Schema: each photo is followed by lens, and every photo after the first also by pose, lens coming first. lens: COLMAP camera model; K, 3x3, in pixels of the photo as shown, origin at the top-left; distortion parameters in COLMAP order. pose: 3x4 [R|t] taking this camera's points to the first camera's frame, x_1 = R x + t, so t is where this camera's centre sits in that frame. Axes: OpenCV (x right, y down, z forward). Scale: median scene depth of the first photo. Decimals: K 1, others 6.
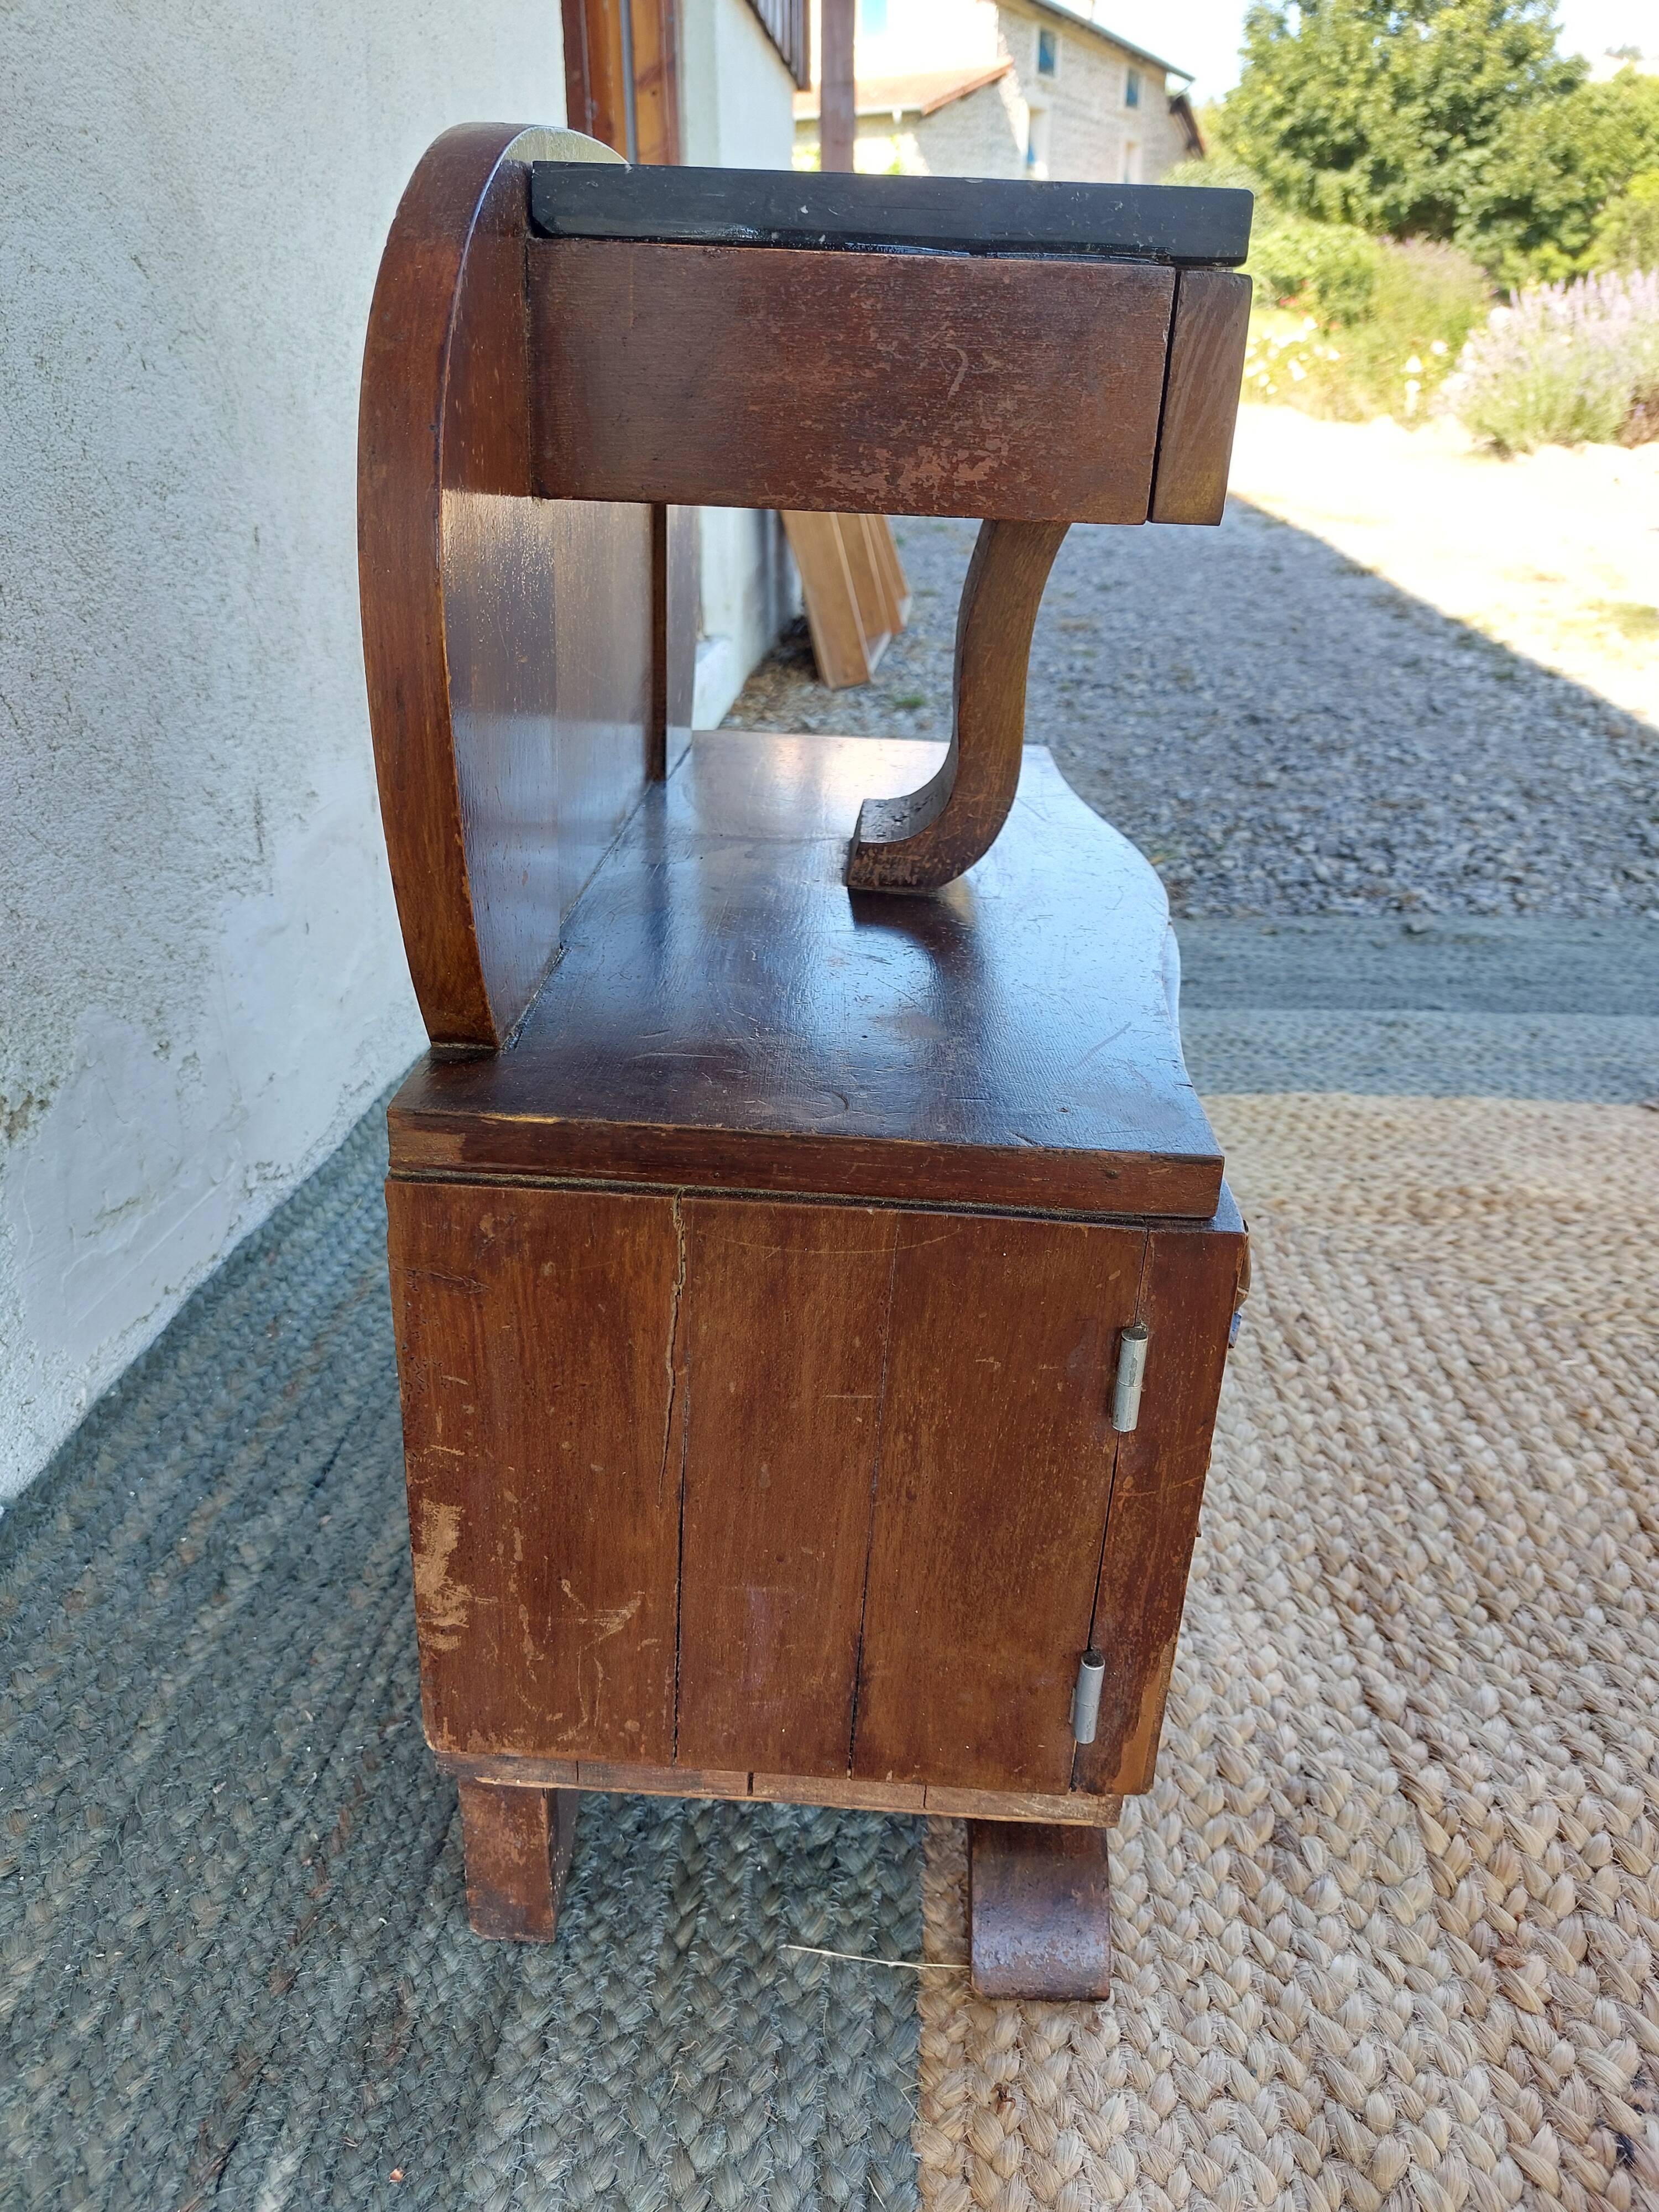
lens RADIAL K [[1660.8, 0, 855.9], [0, 1660.8, 1089.8], [0, 0, 1]] dist [0.038931, -0.053756]
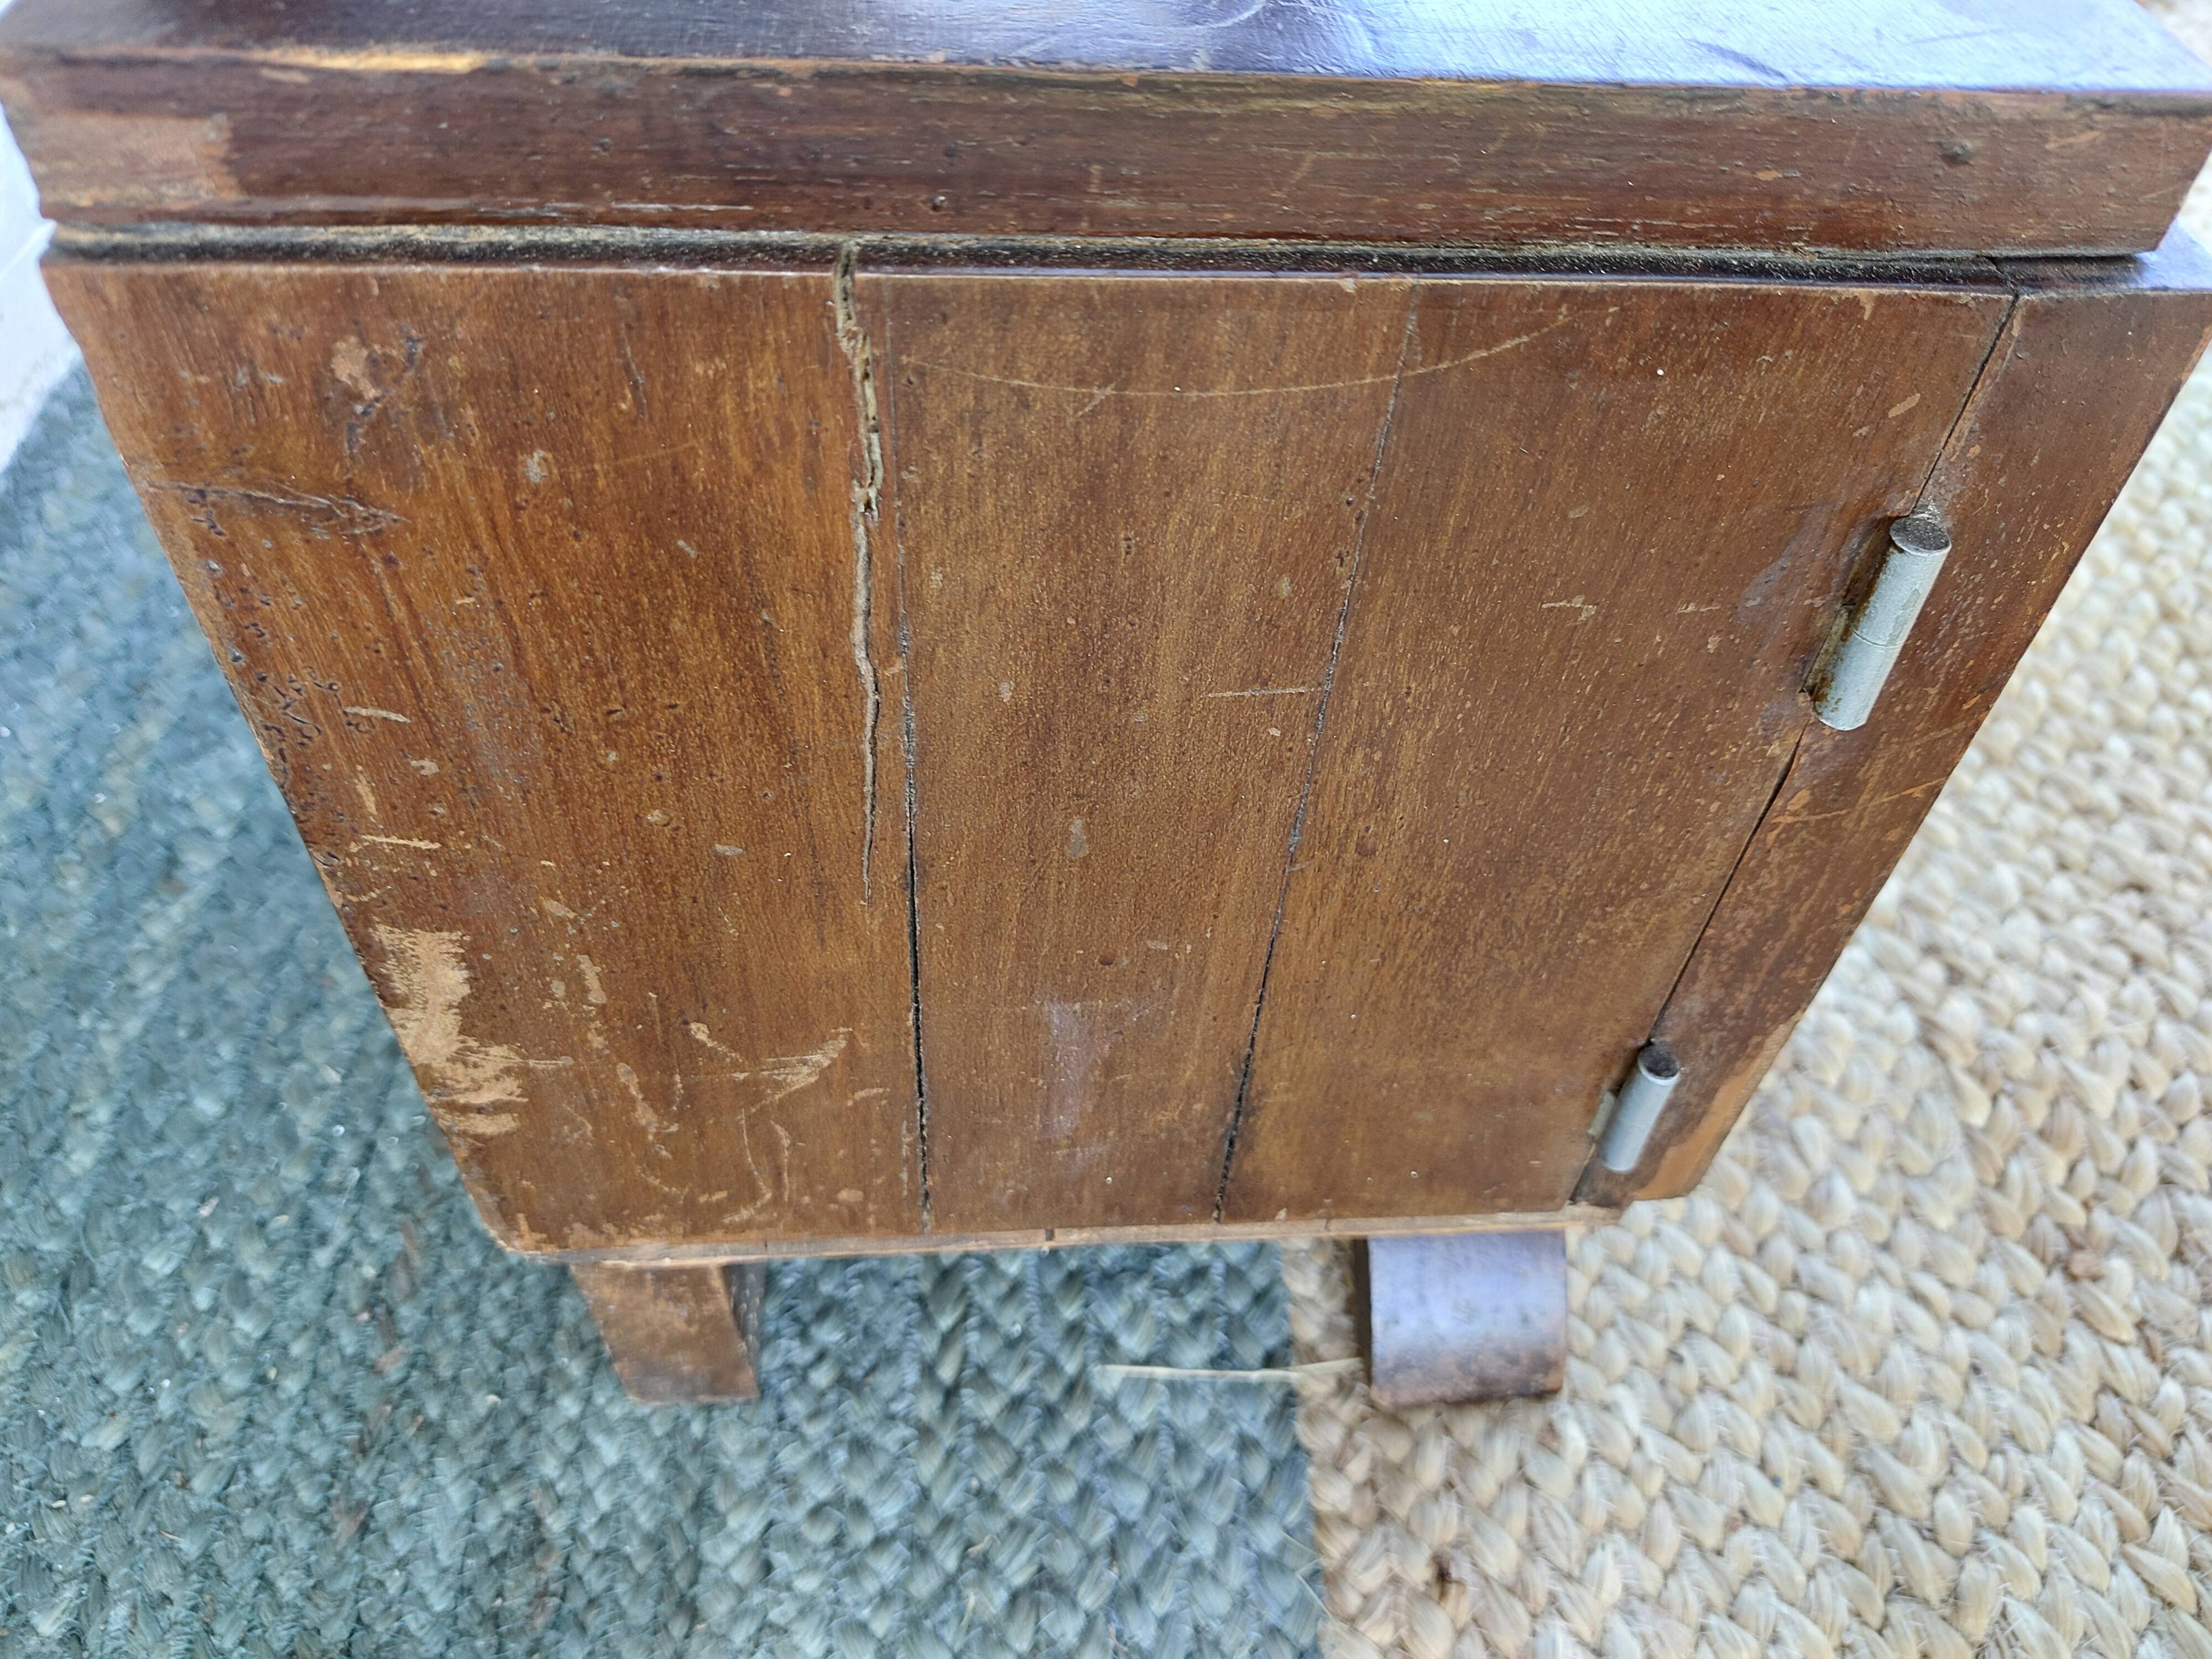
lens RADIAL K [[1570.1, 0, 1104.9], [0, 1570.1, 762.5], [0, 0, 1]] dist [0.040828, -0.064915]
pose [[0.994091, -0.077892, 0.075605, -0.071760], [0.039305, 0.907519, 0.418169, 0.015519], [-0.101185, -0.412726, 0.905217, 0.529092]]
